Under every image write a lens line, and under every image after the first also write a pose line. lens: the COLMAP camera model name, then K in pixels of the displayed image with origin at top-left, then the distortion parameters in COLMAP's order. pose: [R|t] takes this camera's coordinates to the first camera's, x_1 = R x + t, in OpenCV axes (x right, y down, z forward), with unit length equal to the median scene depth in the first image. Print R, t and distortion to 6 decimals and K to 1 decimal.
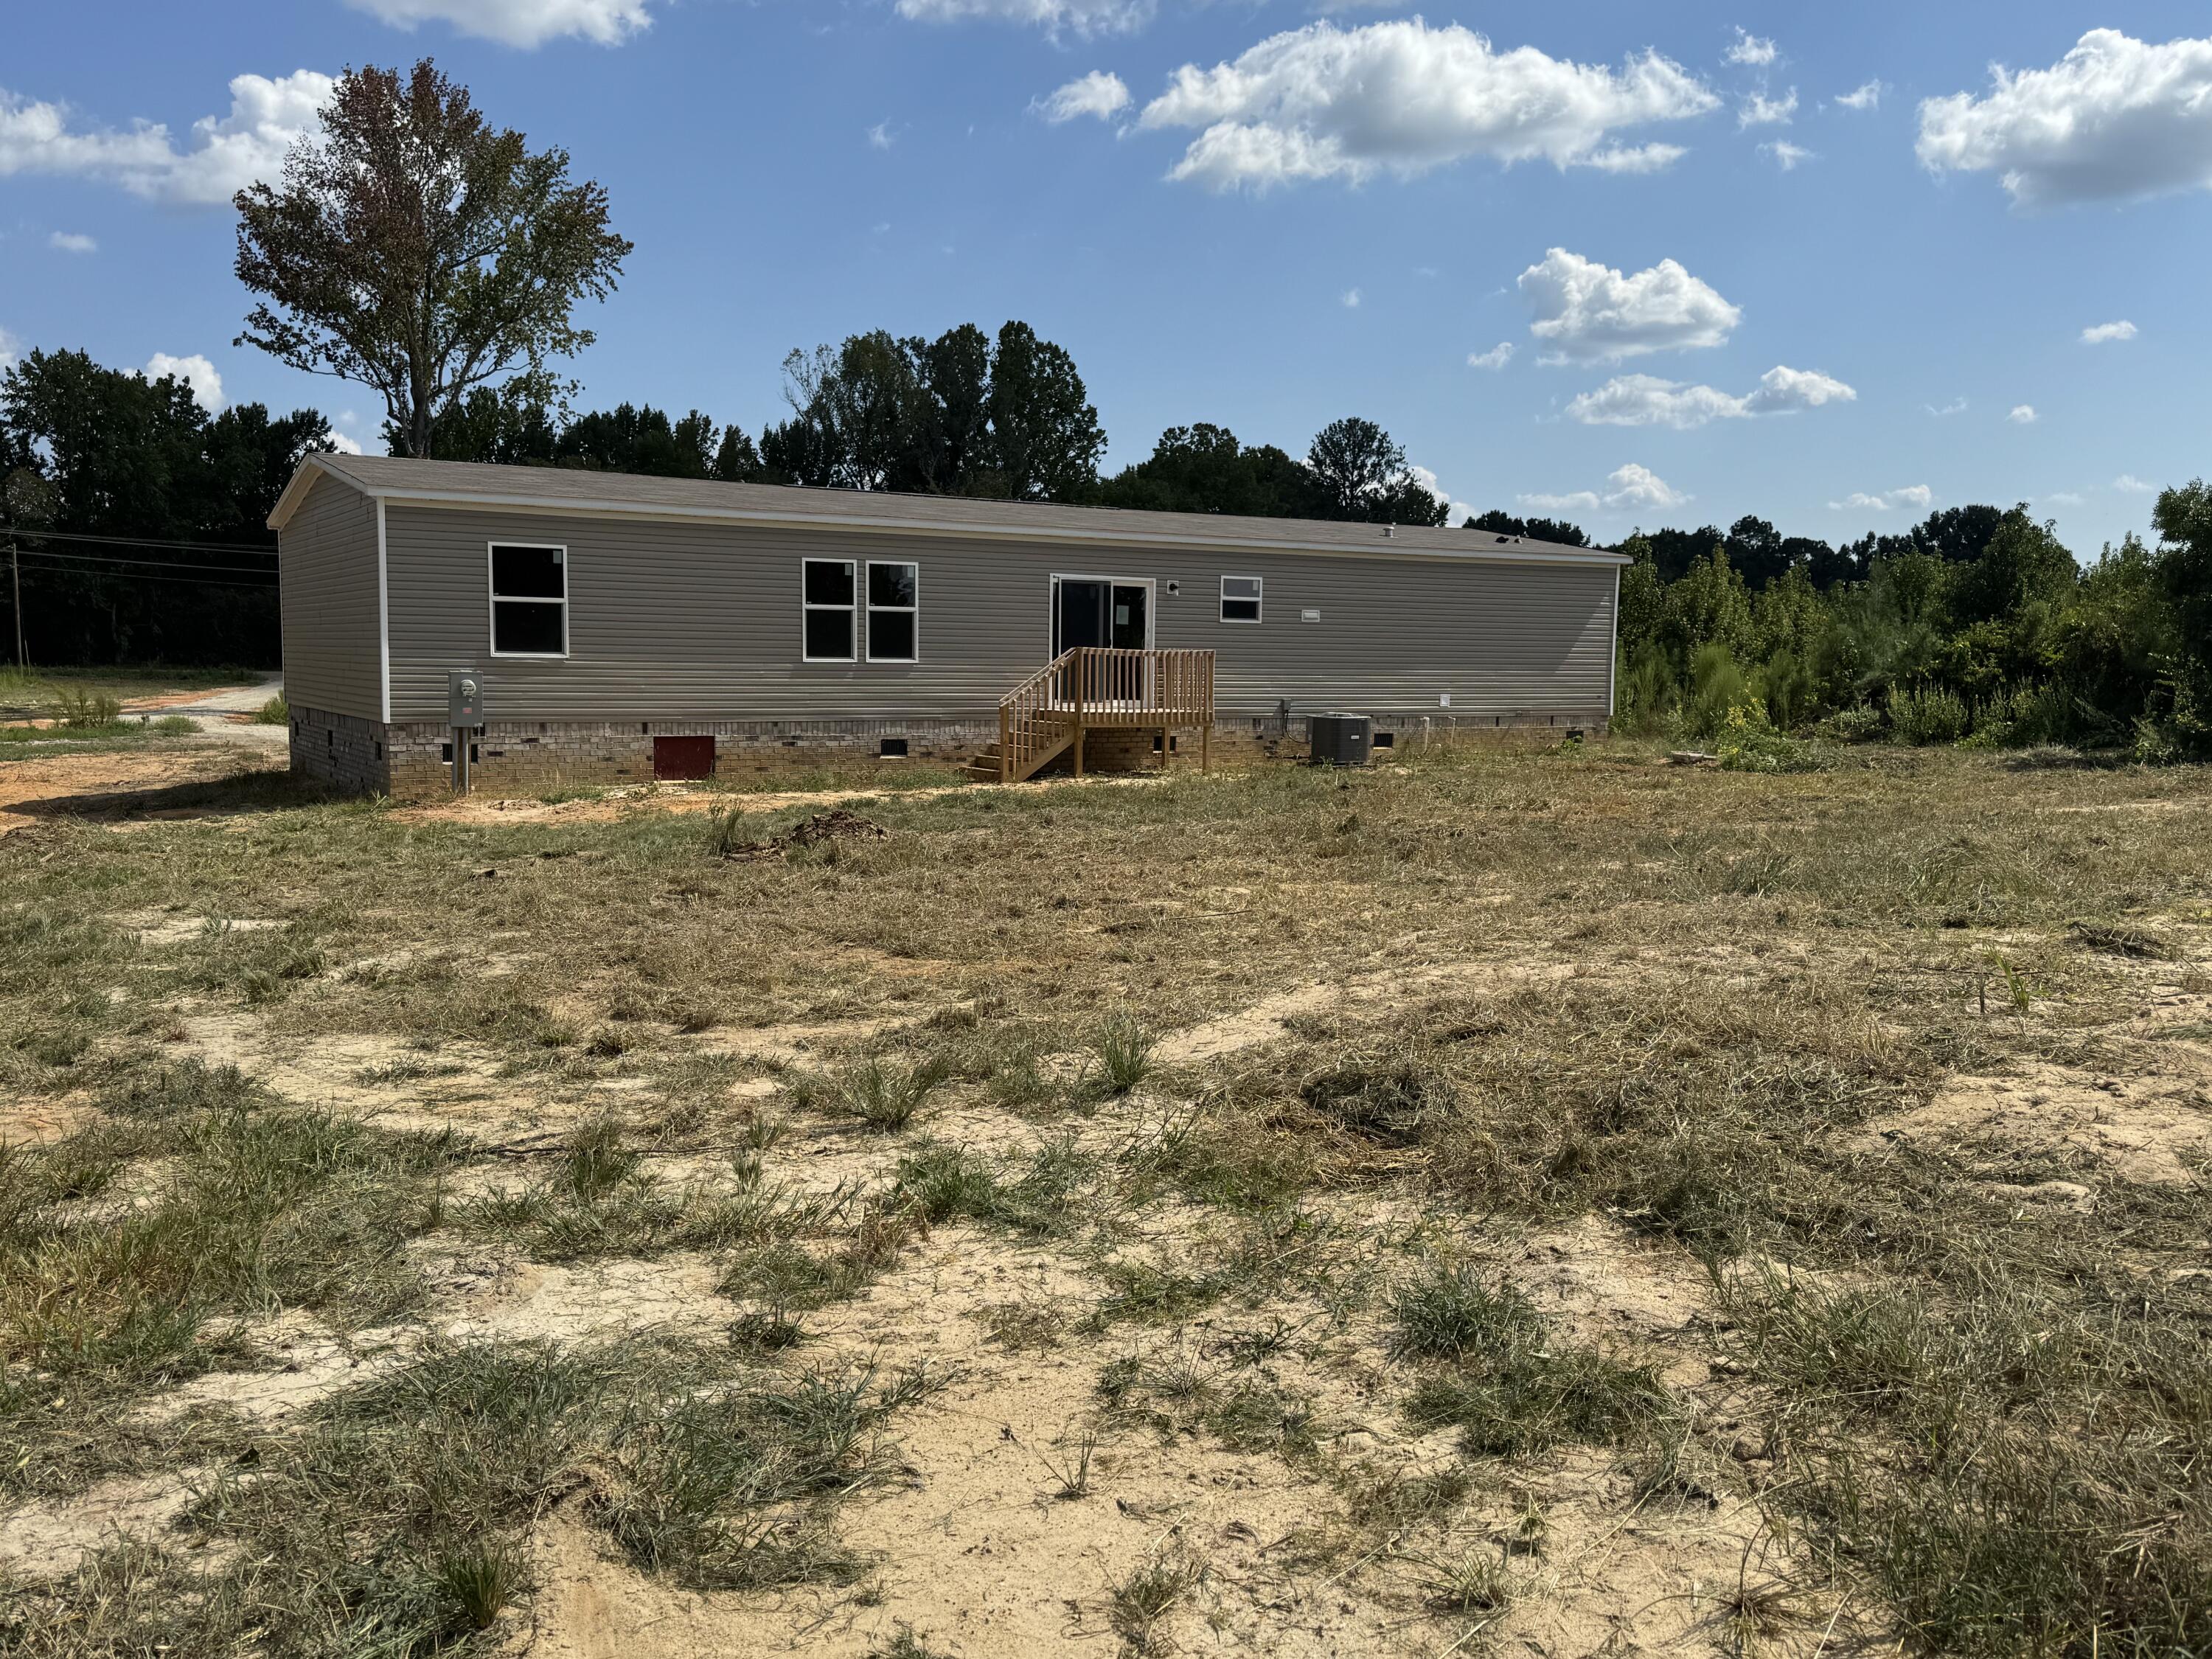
lens RADIAL K [[1836.3, 0, 1106.0], [0, 1836.3, 829.5], [0, 0, 1]] dist [0.142851, -0.278318]
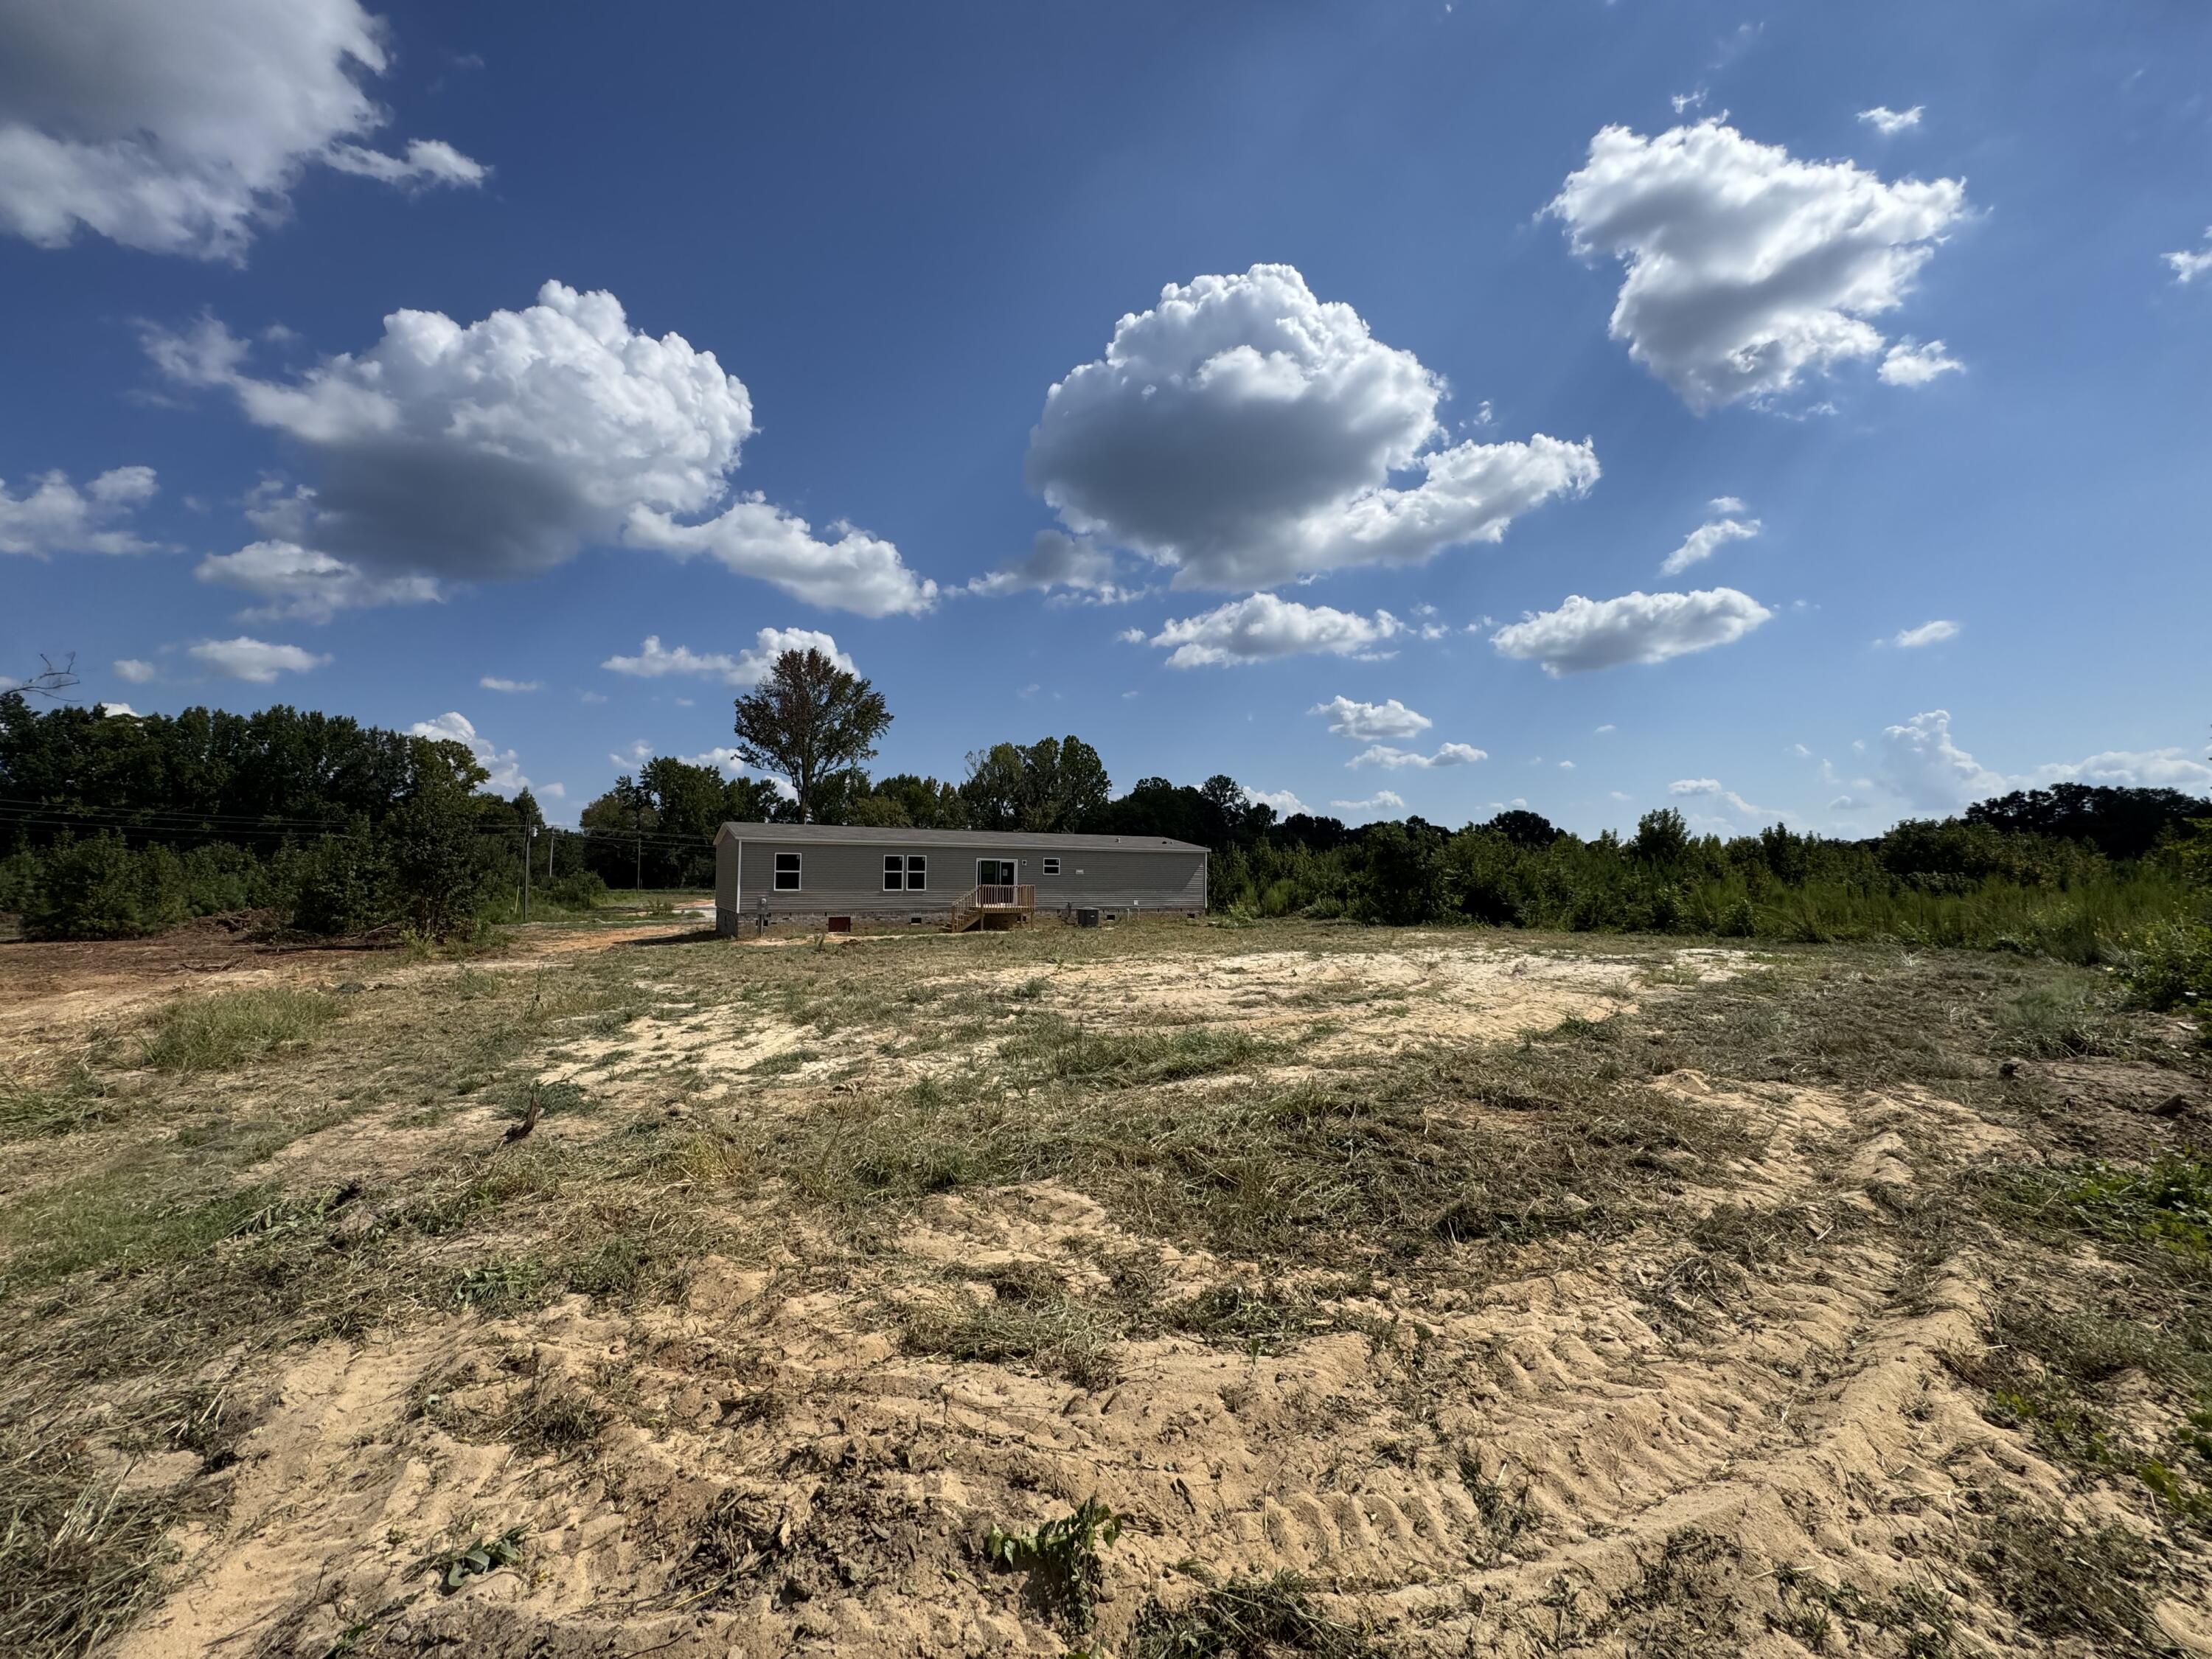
lens RADIAL K [[867.1, 0, 1100.7], [0, 867.1, 824.8], [0, 0, 1]] dist [0.001356, -0.000045]
pose [[0.999141, -0.007356, -0.040771, 0.061379], [0.000945, 0.987898, -0.155099, 0.004709], [0.041419, 0.154928, 0.987057, -0.089933]]
